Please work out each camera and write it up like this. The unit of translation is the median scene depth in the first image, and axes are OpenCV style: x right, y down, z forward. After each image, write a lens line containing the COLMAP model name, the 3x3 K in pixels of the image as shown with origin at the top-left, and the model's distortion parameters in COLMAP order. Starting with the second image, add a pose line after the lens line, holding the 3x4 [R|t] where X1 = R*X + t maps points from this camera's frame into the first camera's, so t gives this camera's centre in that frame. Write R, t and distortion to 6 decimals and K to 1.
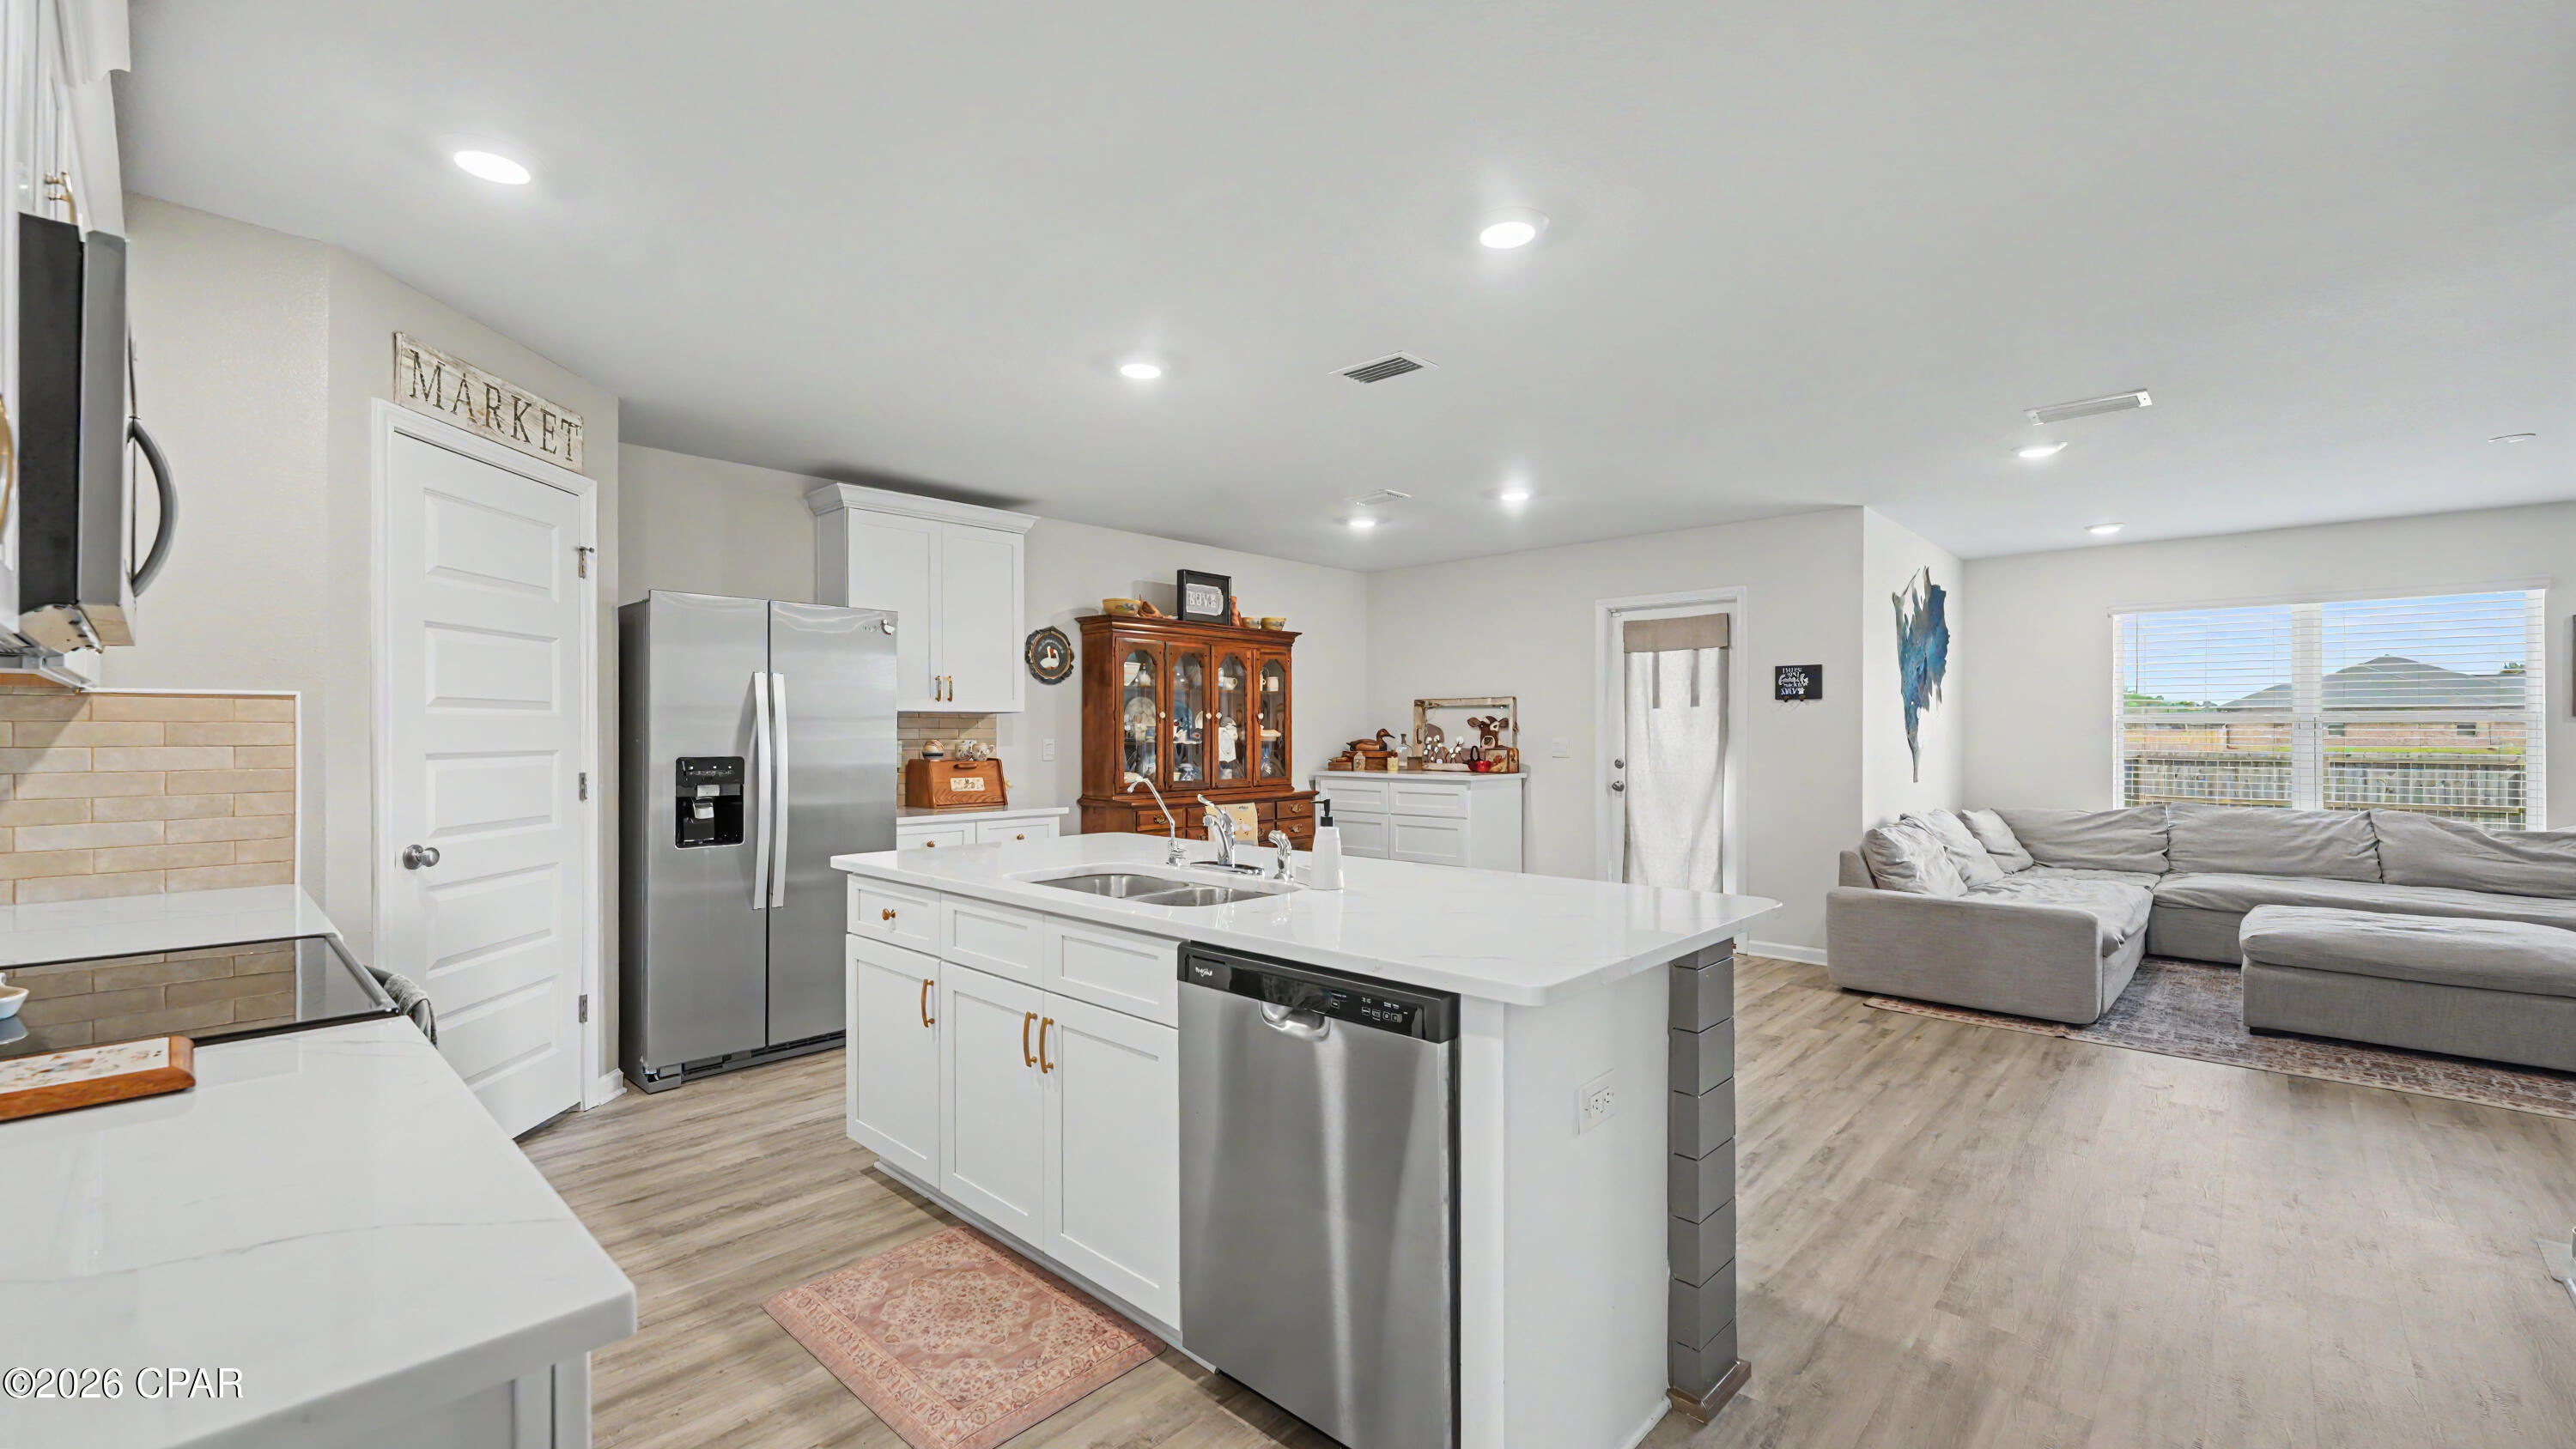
lens RADIAL K [[1050.8, 0, 1288.0], [0, 1050.8, 728.2], [0, 0, 1]] dist [0.012592, -0.006699]
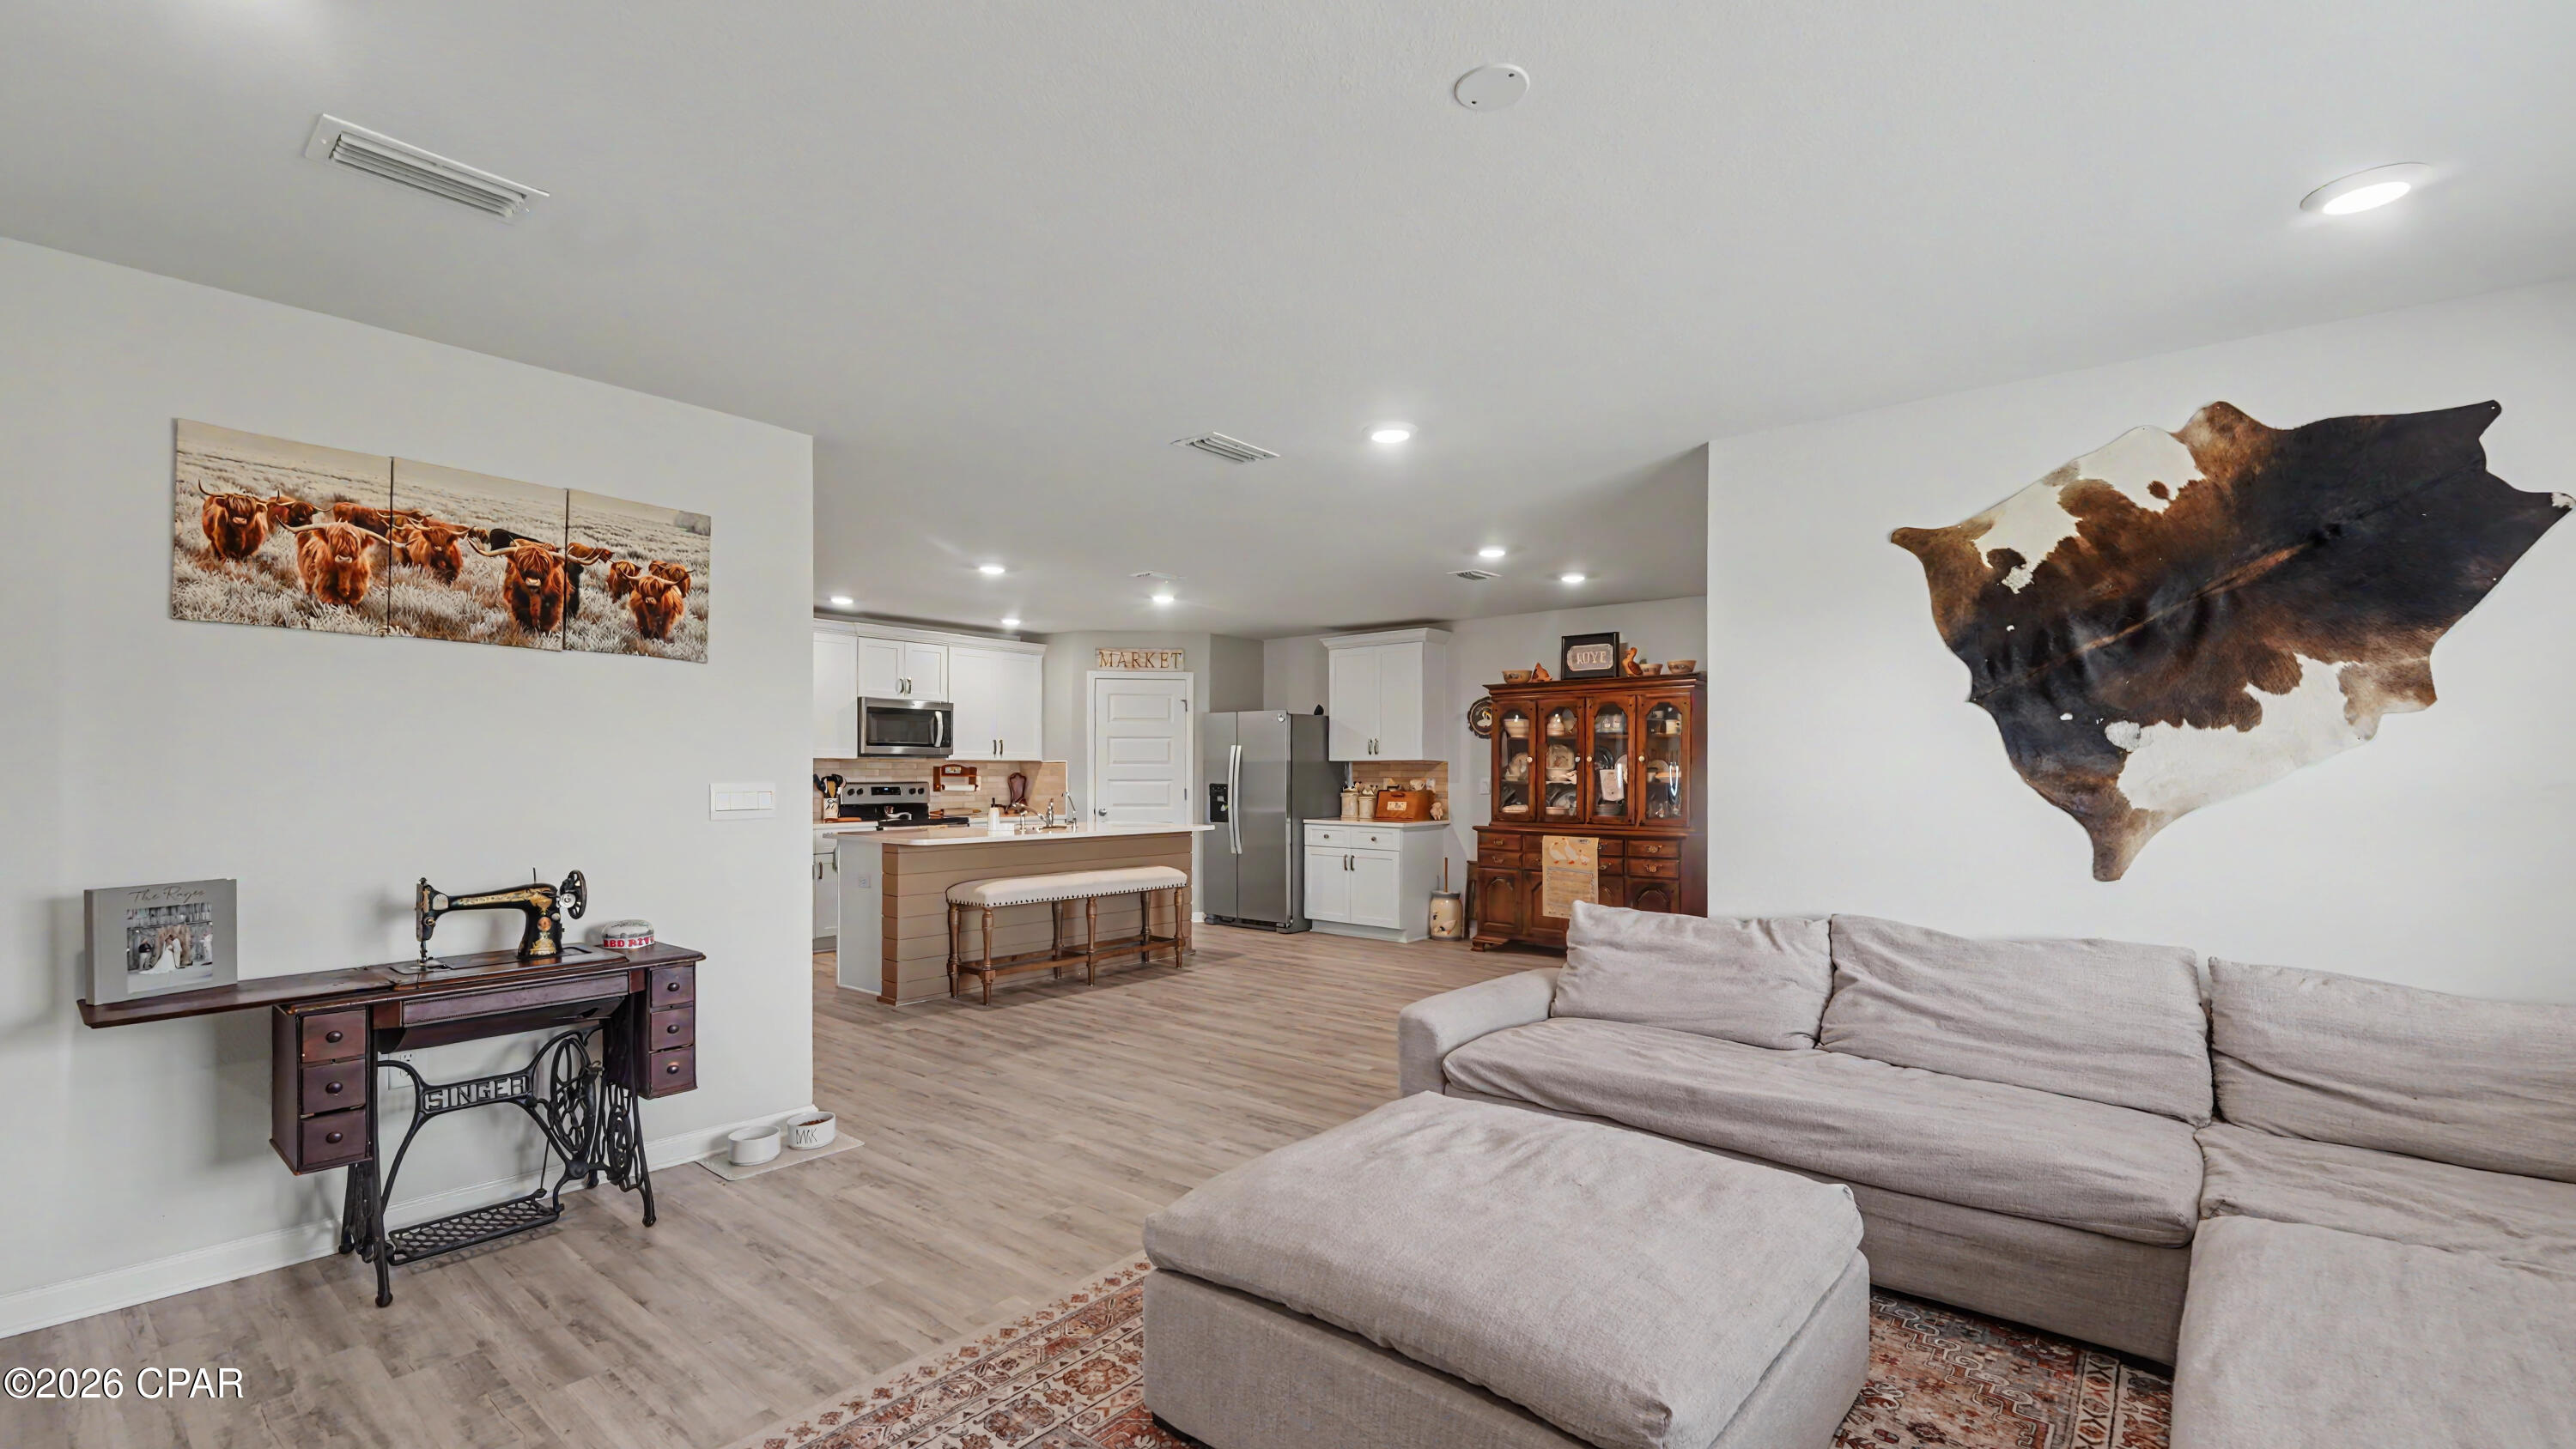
lens RADIAL K [[1079.8, 0, 1278.2], [0, 1079.8, 768.5], [0, 0, 1]] dist [-0.000478, -0.000194]
pose [[0.050729, -0.002884, -0.998708, 1.174708], [0.000870, 0.999996, -0.002843, 0.000894], [0.998712, -0.000725, 0.050731, 0.658966]]
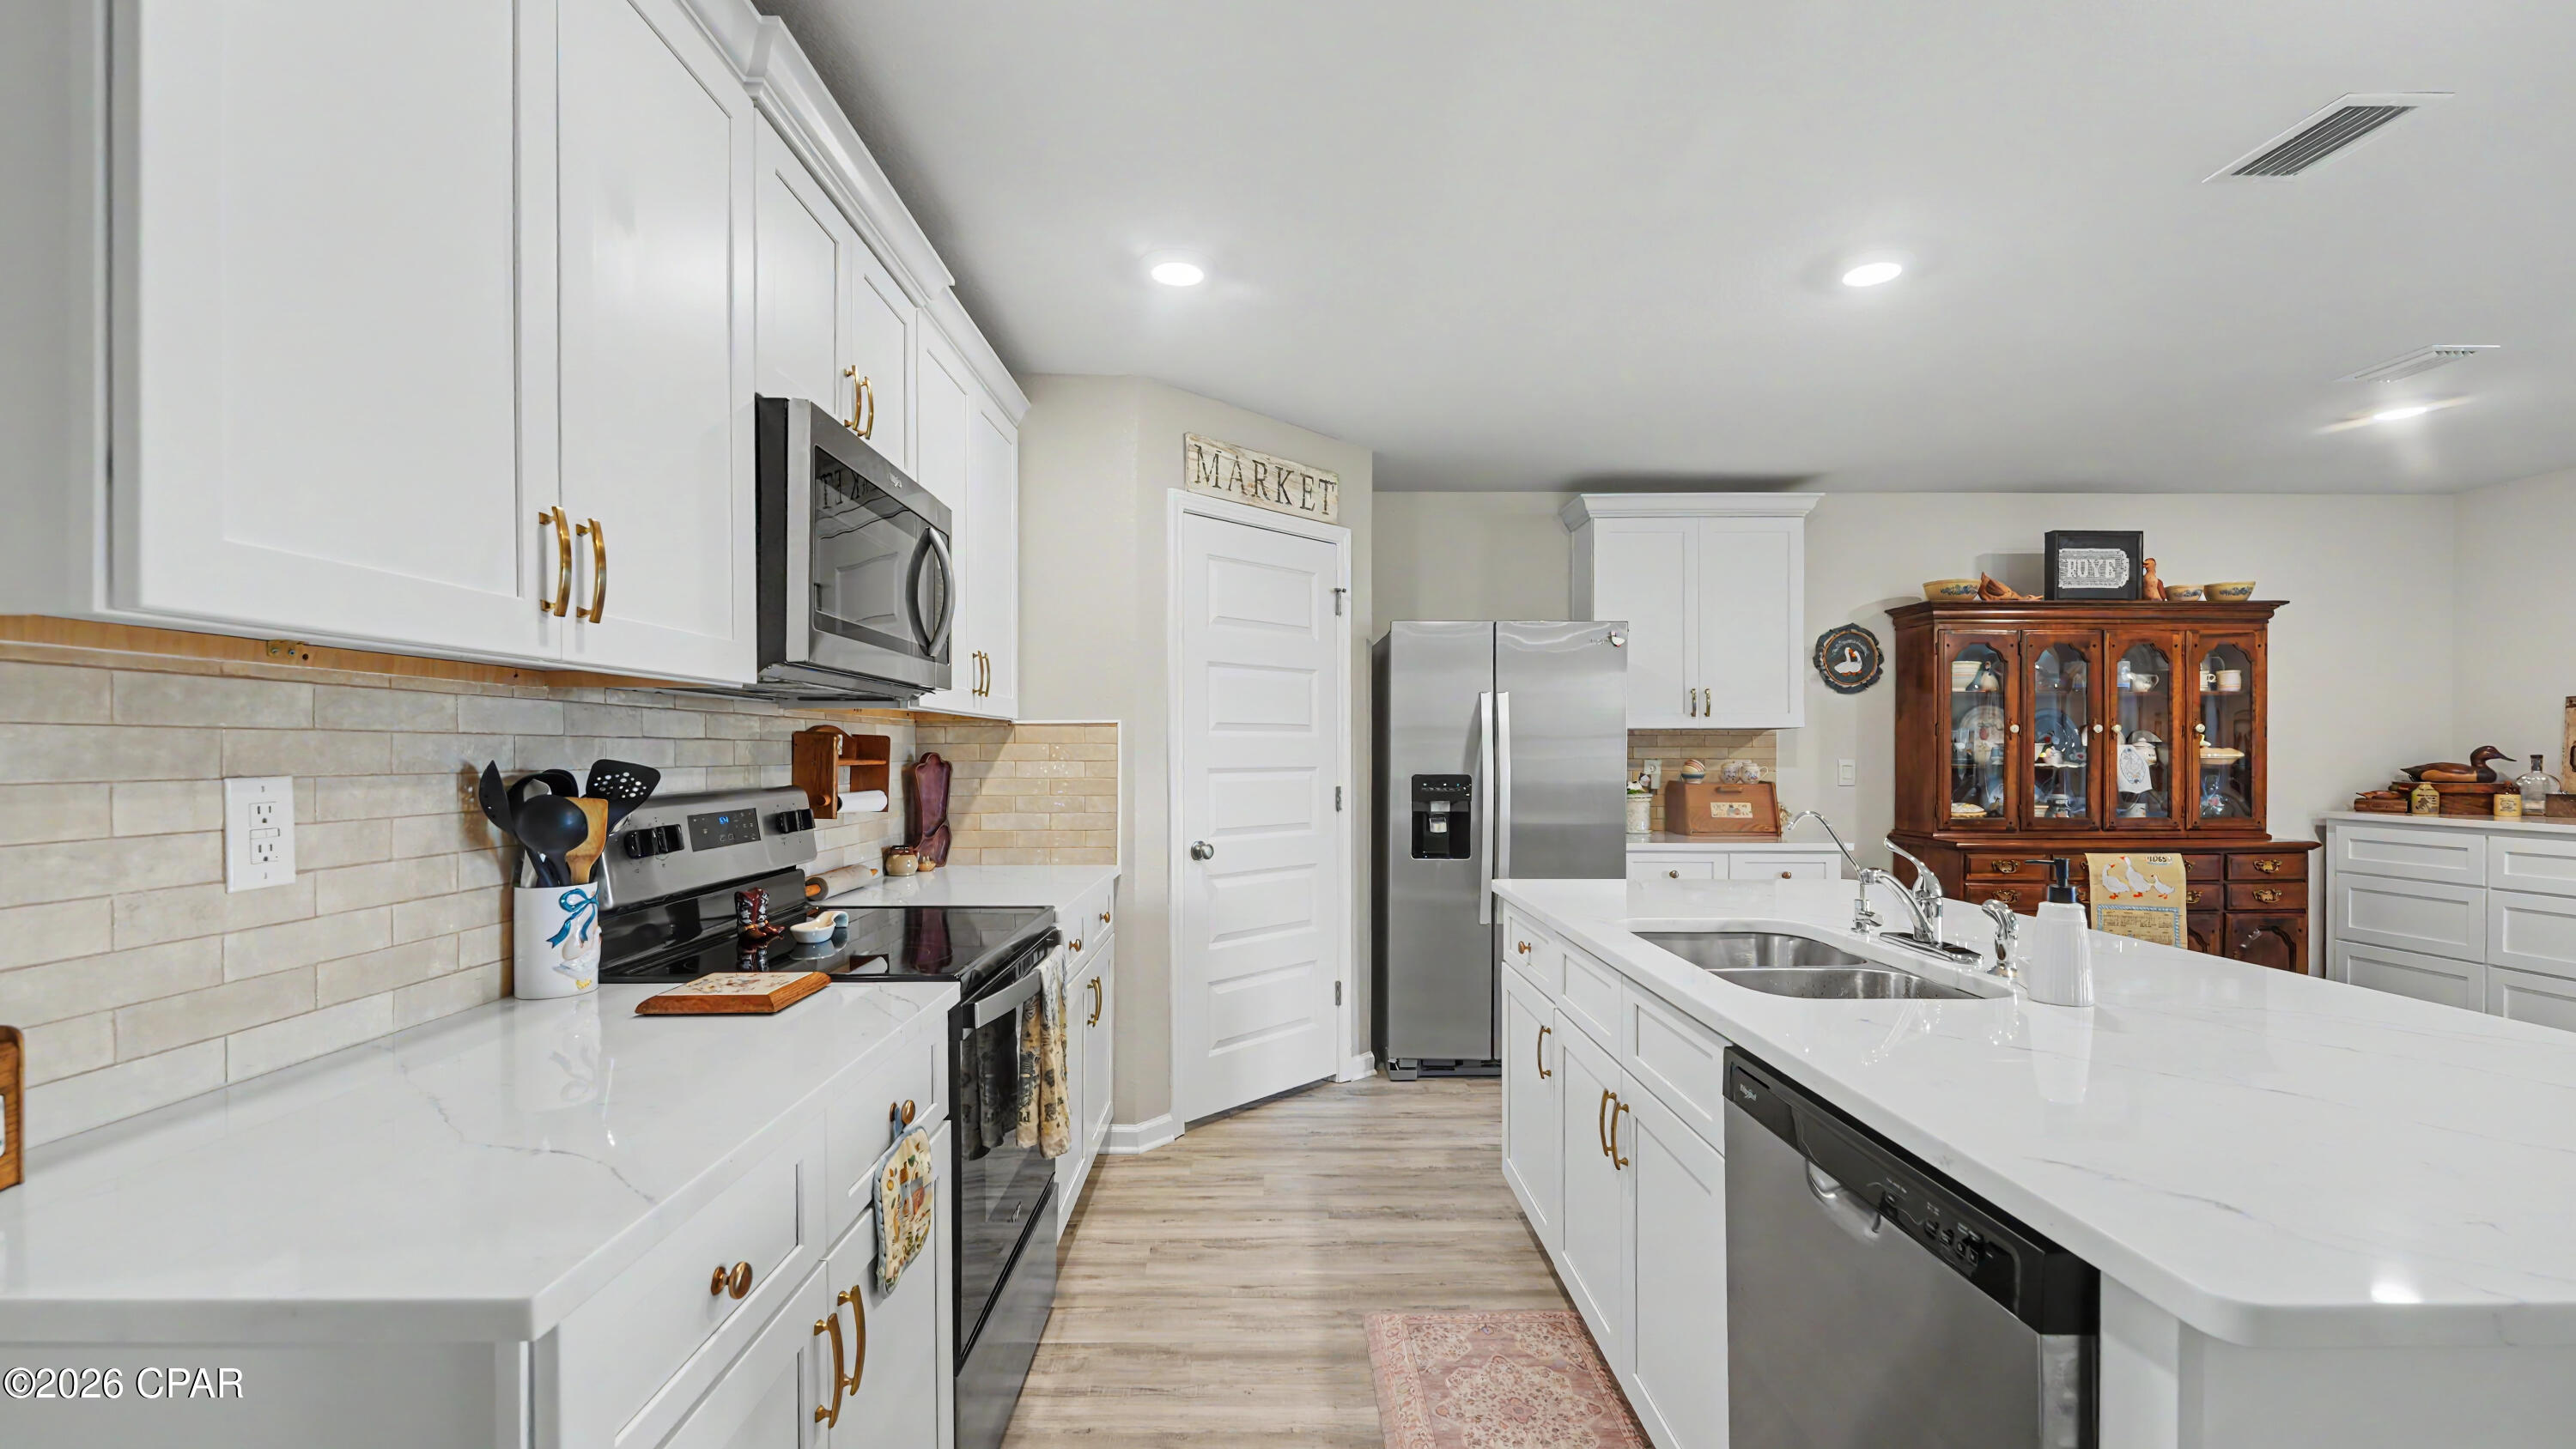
lens RADIAL K [[1066.5, 0, 1284.5], [0, 1066.5, 753.7], [0, 0, 1]] dist [0.011992, -0.006374]
pose [[0.691579, 0.002084, -0.722298, 0.075071], [0.002219, 0.999985, 0.005010, 0.000439], [0.722297, -0.005068, 0.691564, 0.096492]]
